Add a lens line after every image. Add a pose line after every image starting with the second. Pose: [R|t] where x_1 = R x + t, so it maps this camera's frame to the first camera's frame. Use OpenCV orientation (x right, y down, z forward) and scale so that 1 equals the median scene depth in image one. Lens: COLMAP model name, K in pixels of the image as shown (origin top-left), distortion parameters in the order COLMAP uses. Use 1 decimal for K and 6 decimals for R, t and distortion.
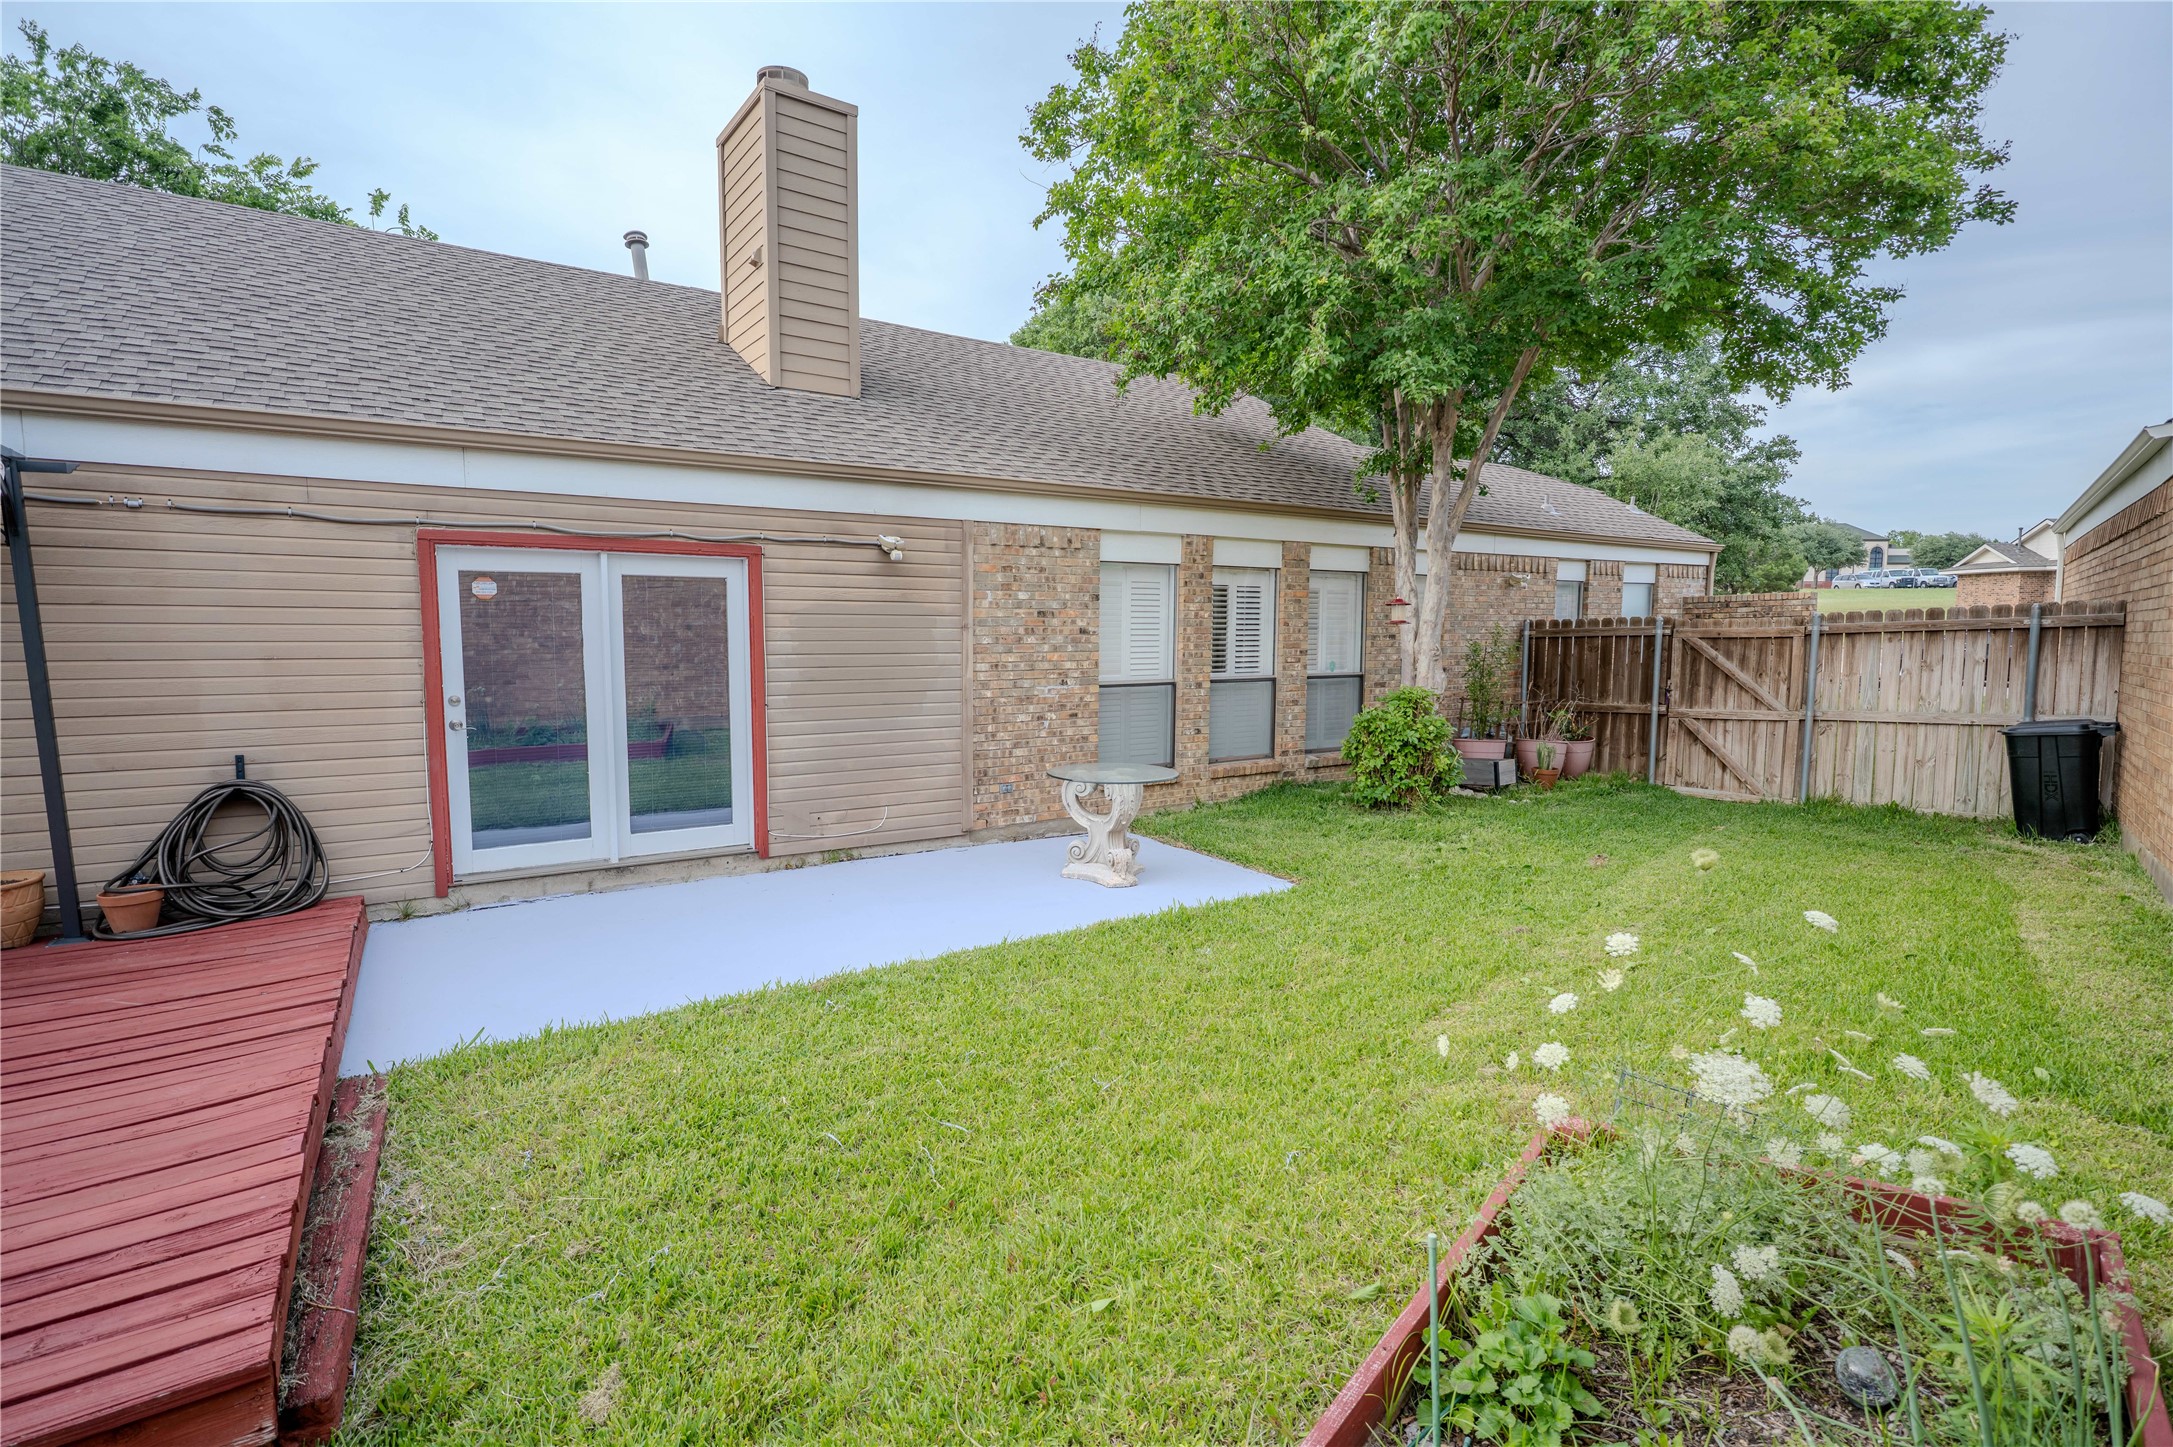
lens RADIAL K [[1058.8, 0, 1084.9], [0, 1058.8, 721.1], [0, 0, 1]] dist [0.004389, 0.000727]
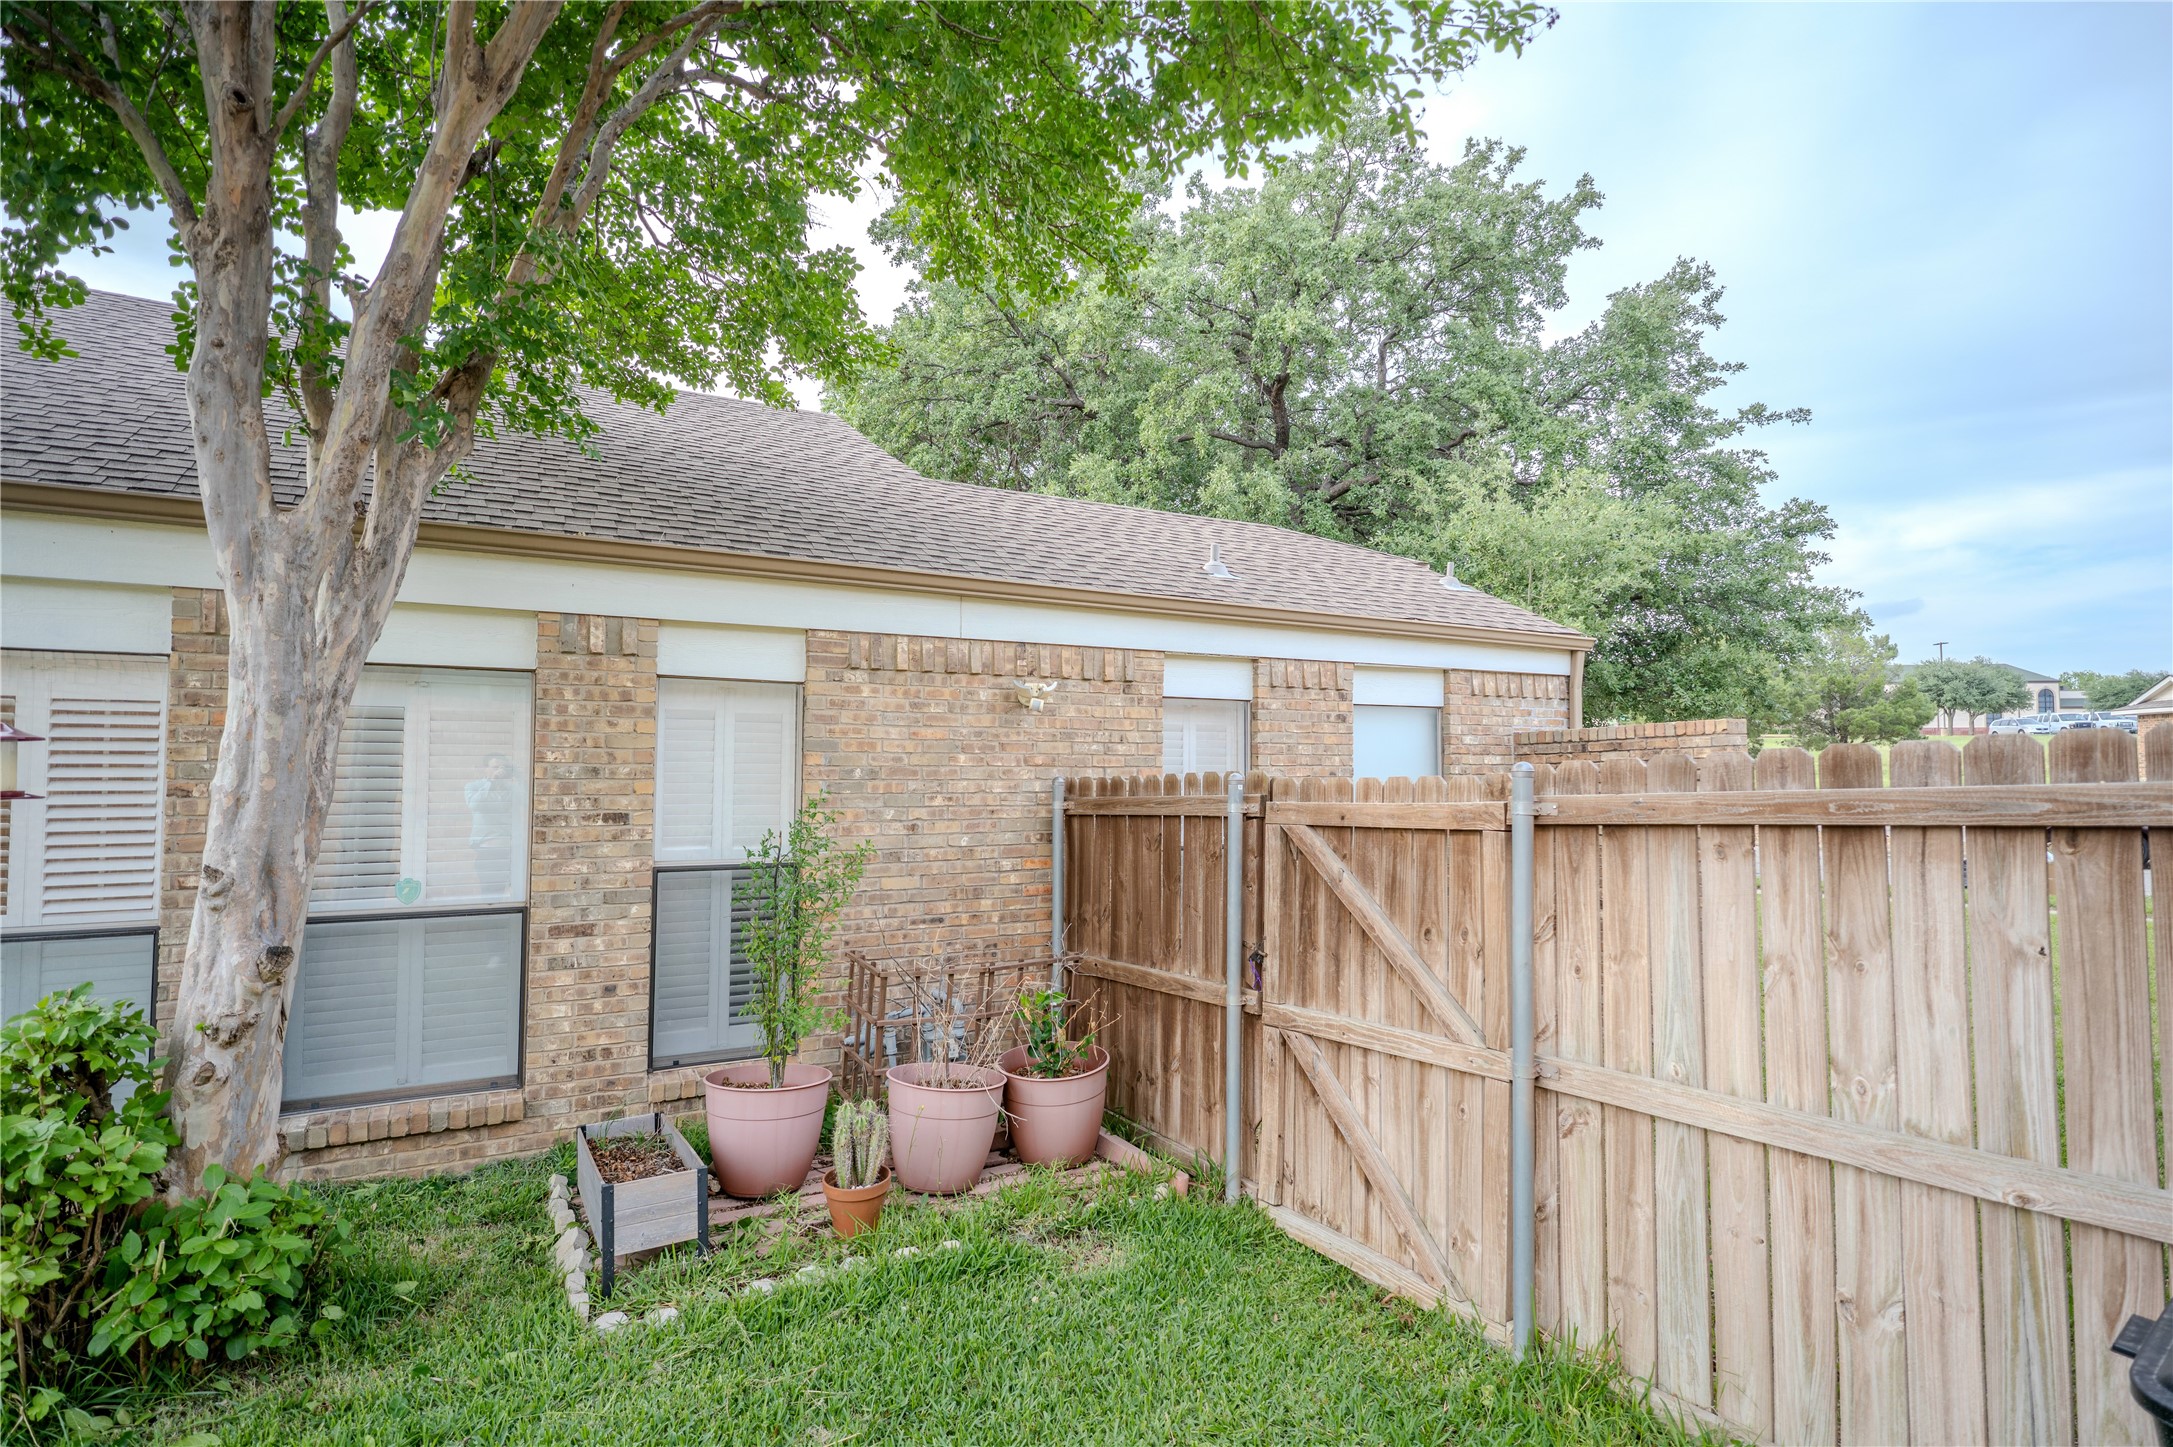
lens RADIAL K [[1056.9, 0, 1088.6], [0, 1056.9, 725.5], [0, 0, 1]] dist [0.003111, 0.000849]
pose [[0.994698, -0.004814, -0.102730, 0.547475], [-0.009238, 0.990683, -0.135871, -0.062433], [0.102427, 0.136100, 0.985386, 0.609911]]
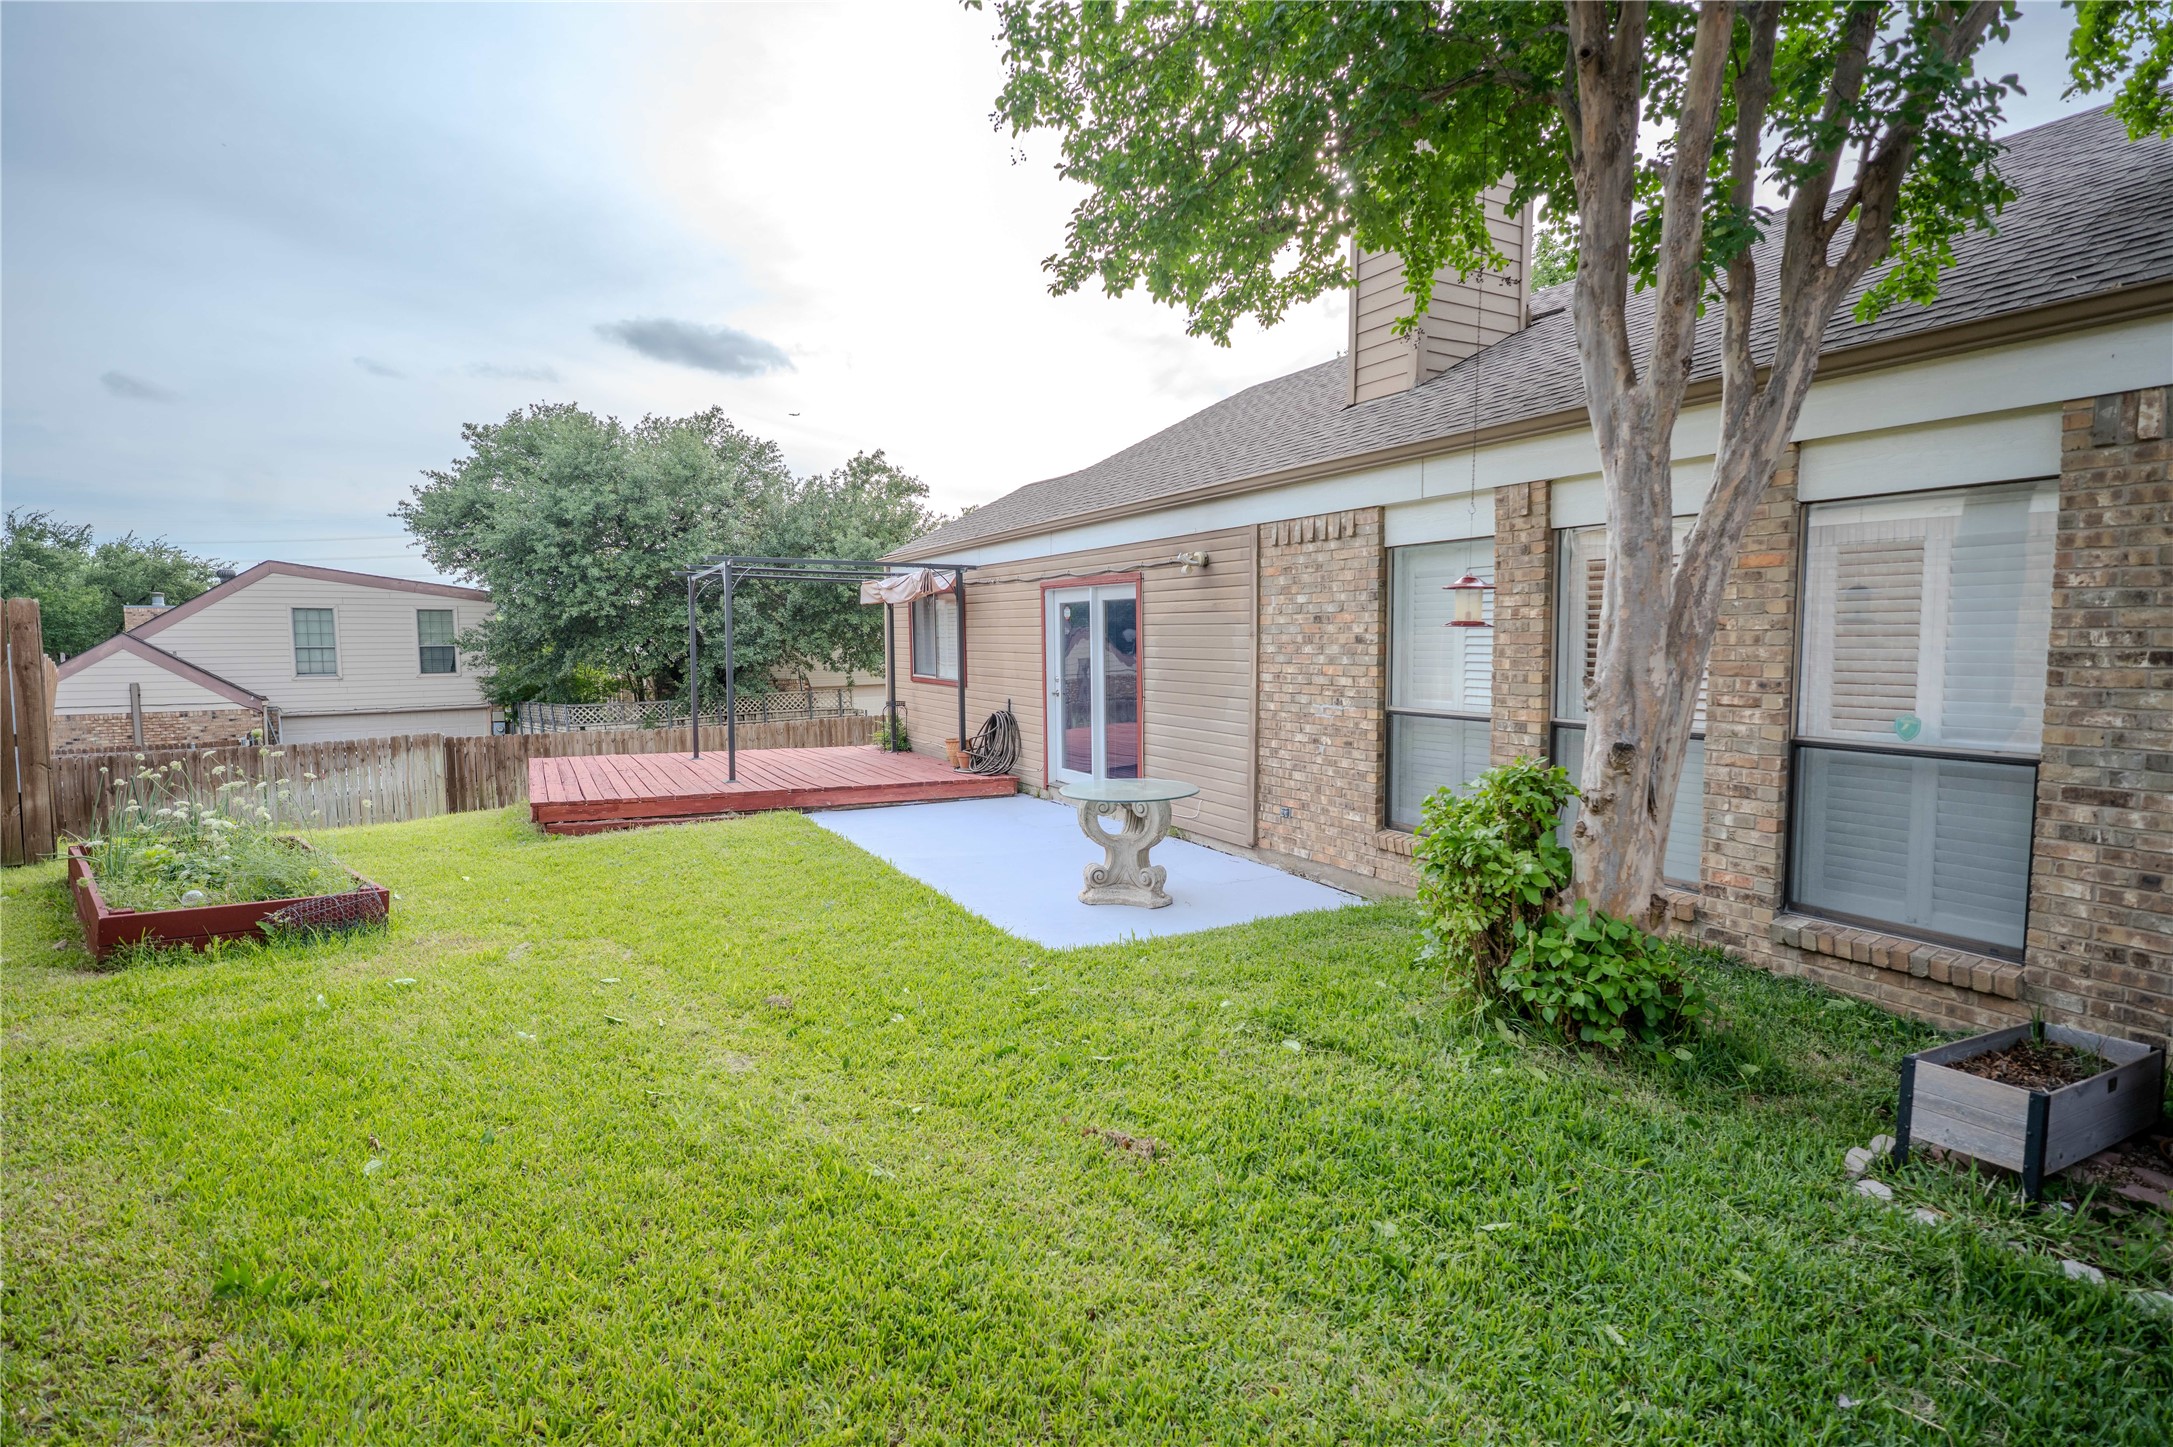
lens RADIAL K [[1056.9, 0, 1088.6], [0, 1056.9, 725.5], [0, 0, 1]] dist [0.003111, 0.000849]
pose [[-0.094598, 0.083556, -0.992003, 0.670167], [-0.083355, 0.992307, 0.091531, -0.063760], [0.992020, 0.091347, -0.086905, 0.727623]]
